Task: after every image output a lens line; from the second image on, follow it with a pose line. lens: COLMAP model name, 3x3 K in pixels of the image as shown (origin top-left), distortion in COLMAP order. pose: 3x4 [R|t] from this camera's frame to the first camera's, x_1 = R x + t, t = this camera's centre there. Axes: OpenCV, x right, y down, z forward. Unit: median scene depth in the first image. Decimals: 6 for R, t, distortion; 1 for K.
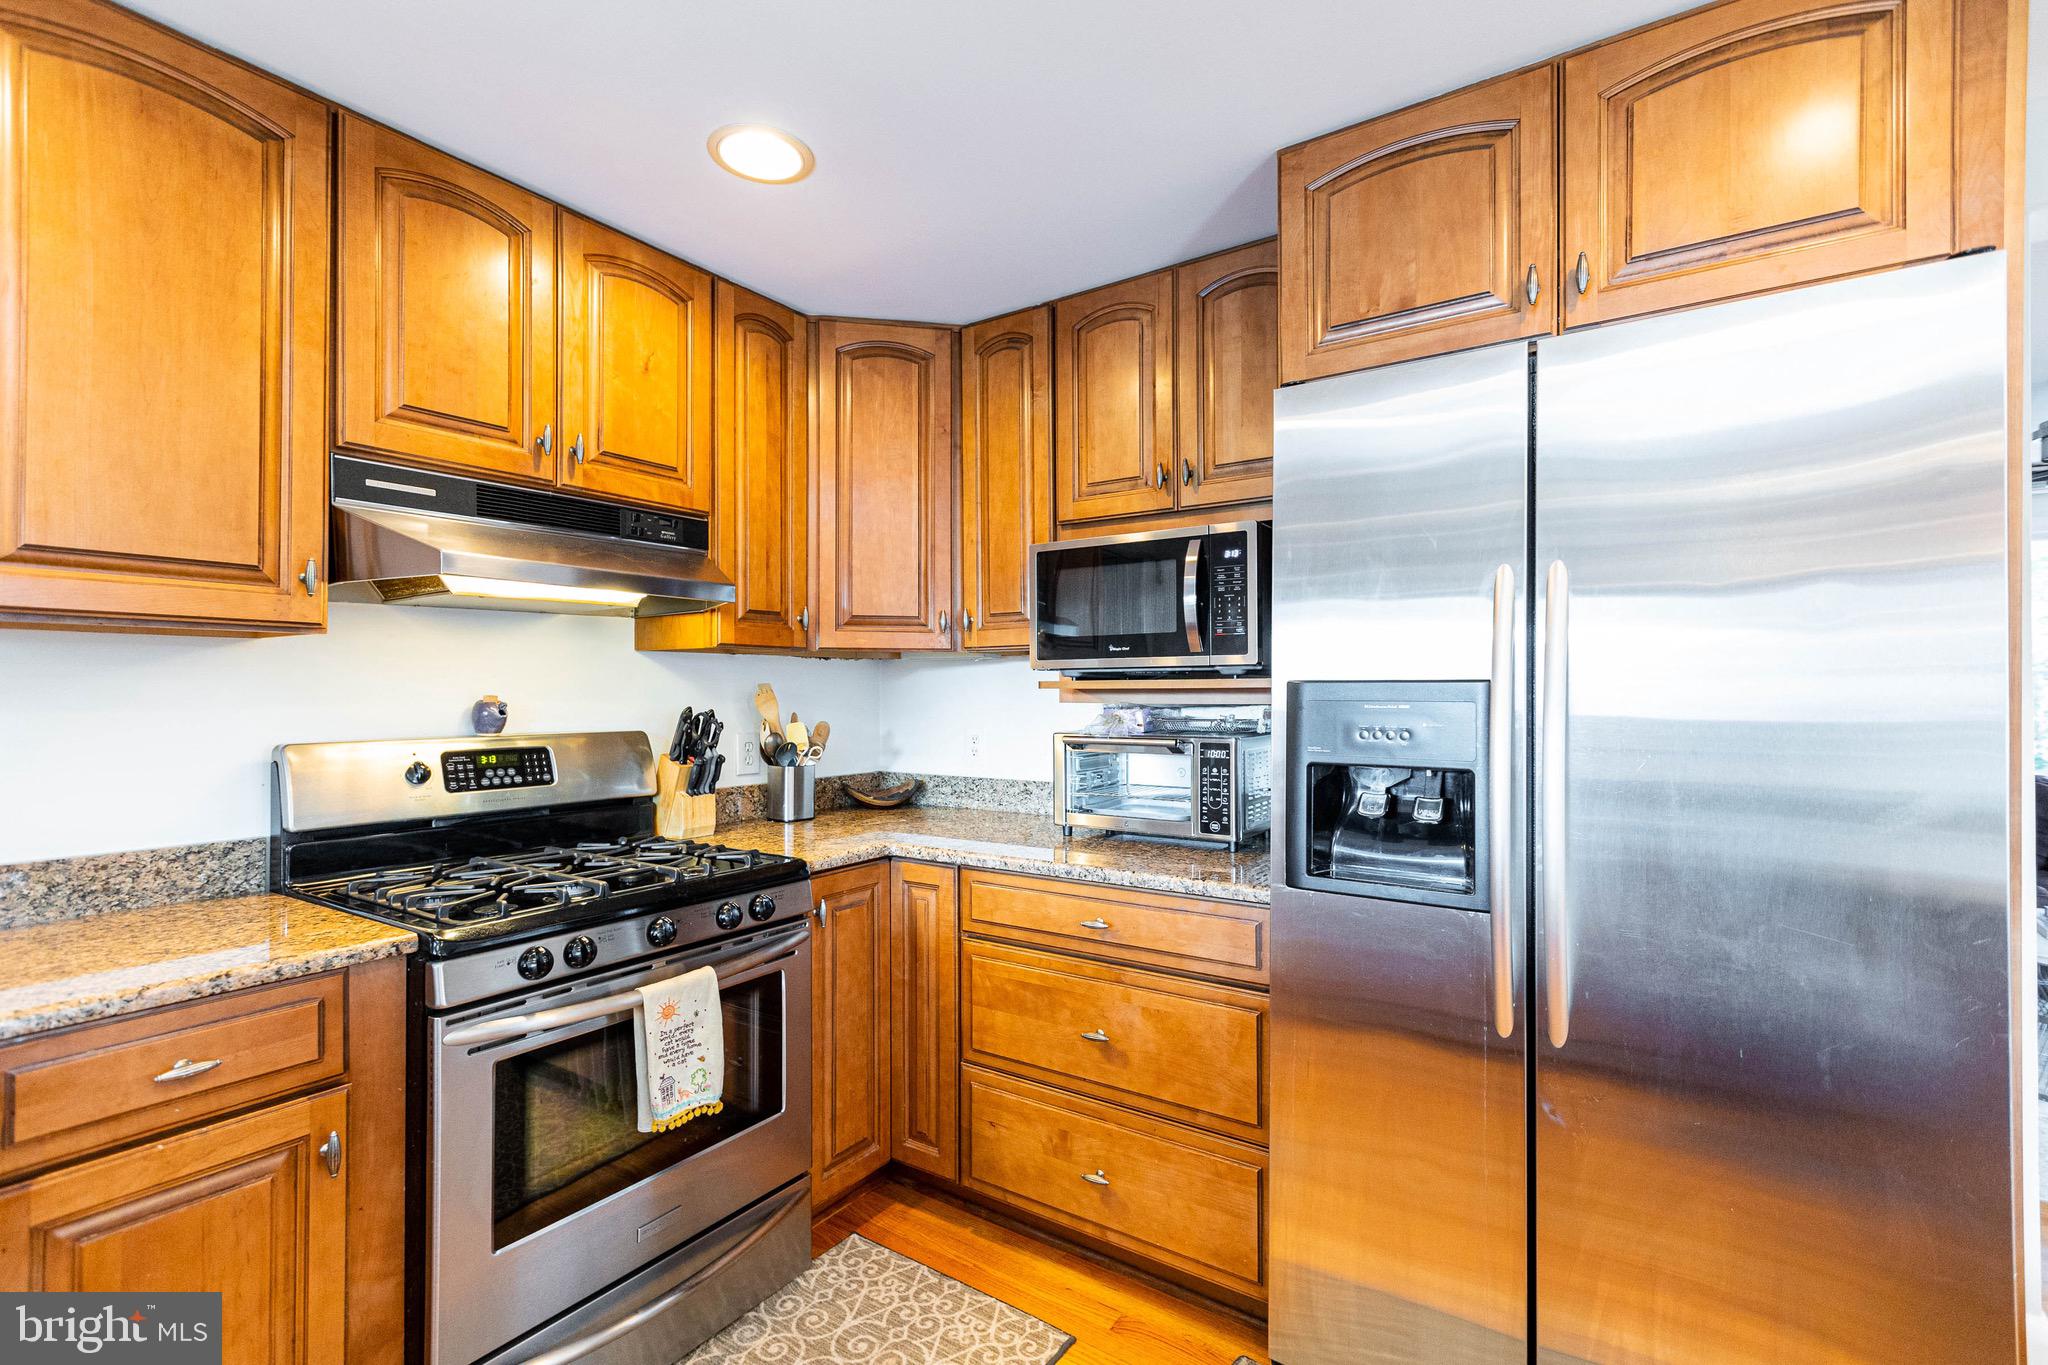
lens RADIAL K [[901.7, 0, 1030.8], [0, 901.7, 681.8], [0, 0, 1]] dist [0.003380, 0.000053]
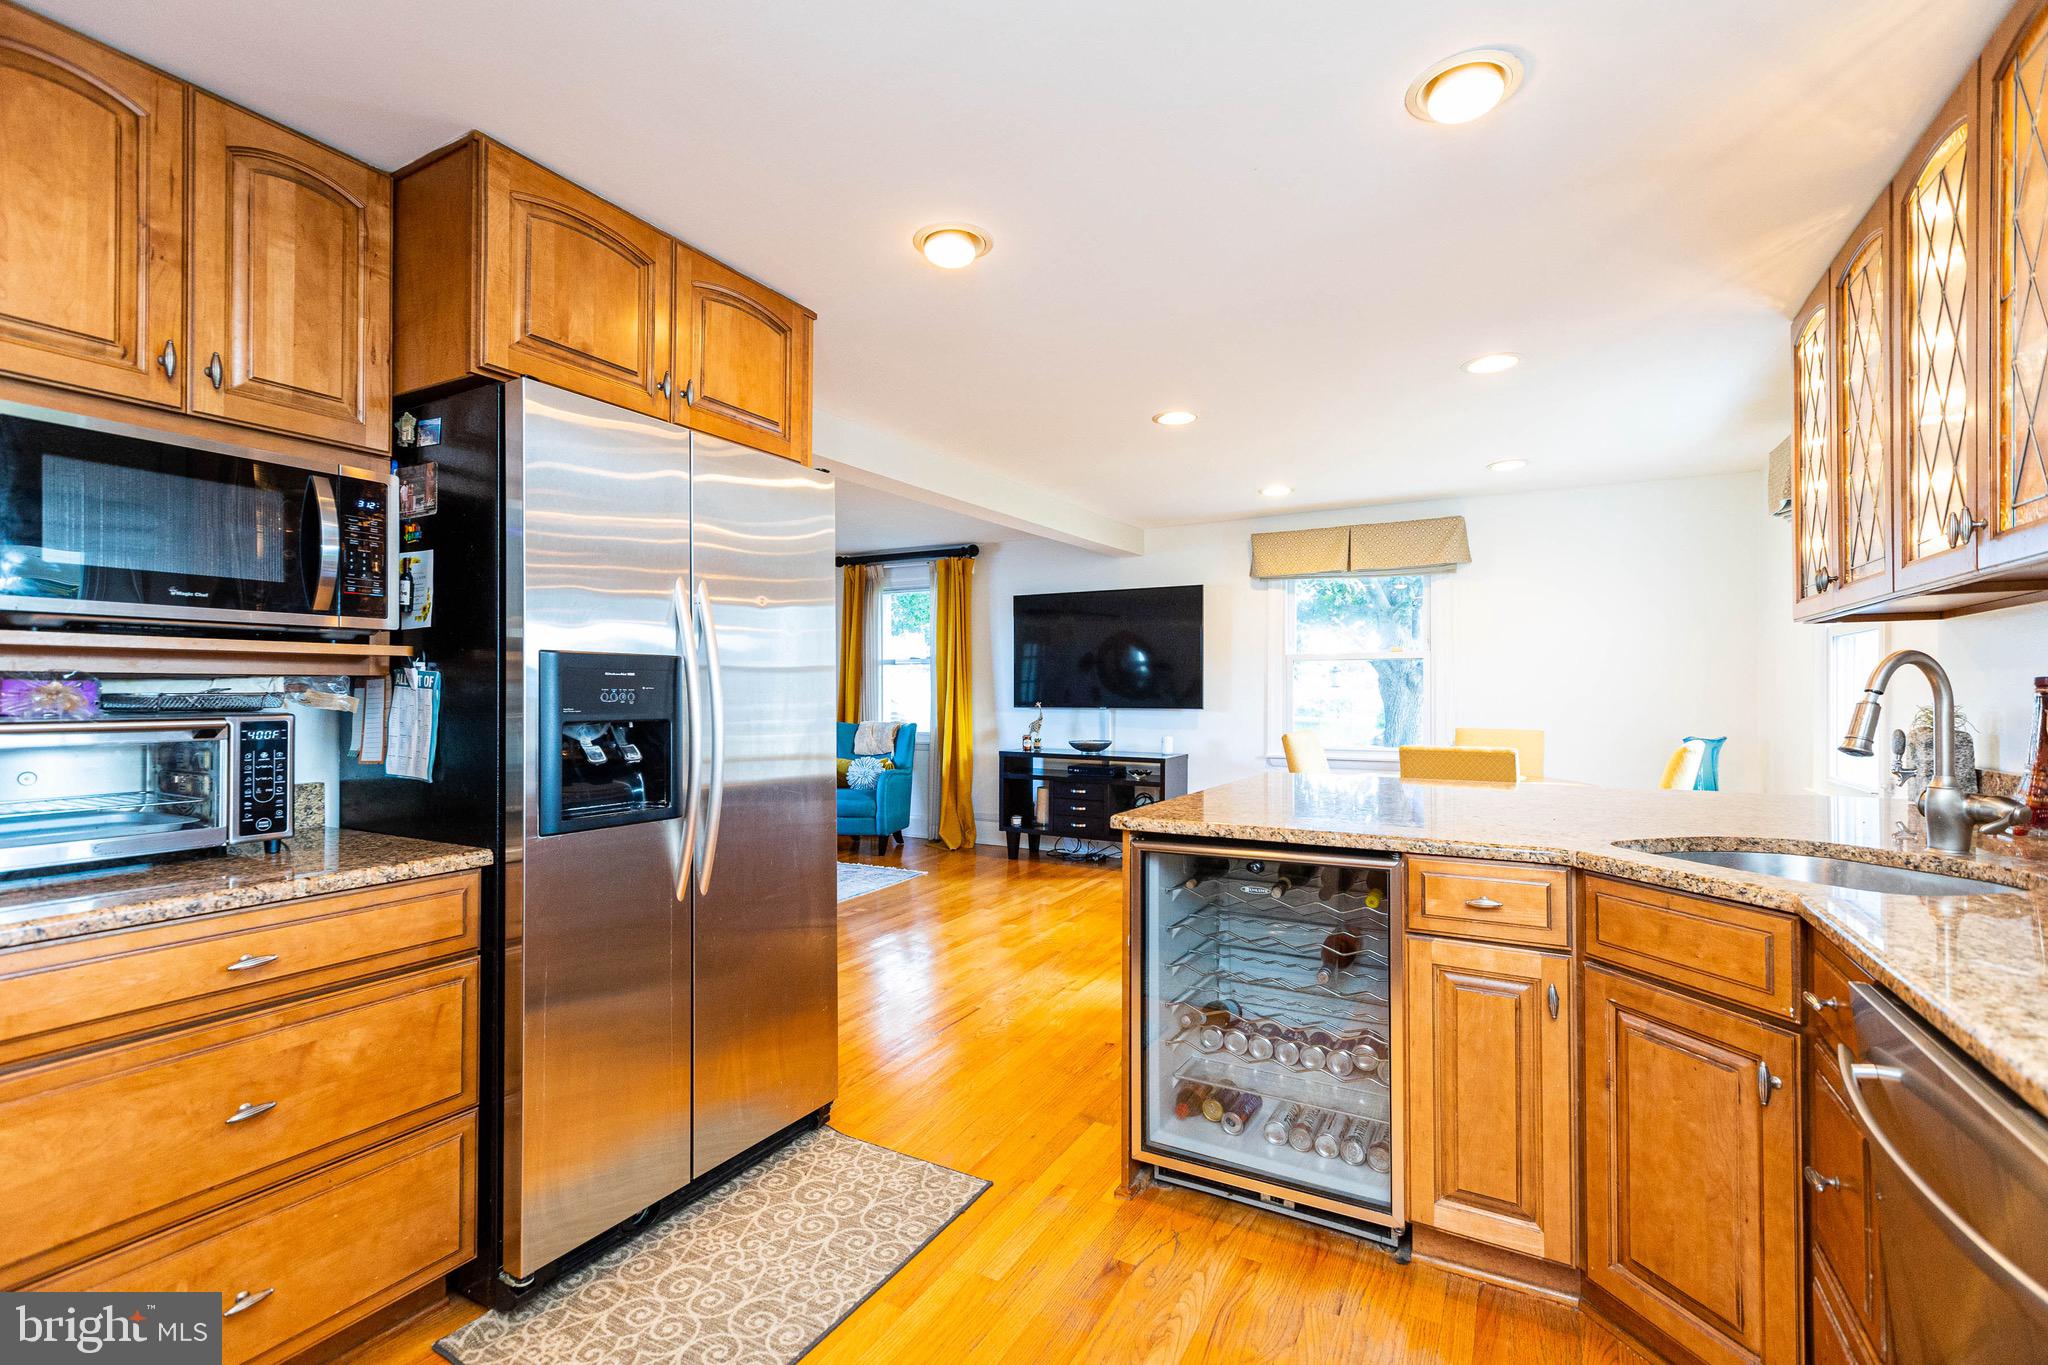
lens RADIAL K [[901.7, 0, 1030.8], [0, 901.7, 681.8], [0, 0, 1]] dist [0.003380, 0.000053]
pose [[-0.086944, 0.010888, 0.996154, -0.709355], [-0.013461, 0.999836, -0.012103, 0.034919], [-0.996122, -0.014462, -0.086784, 0.408677]]
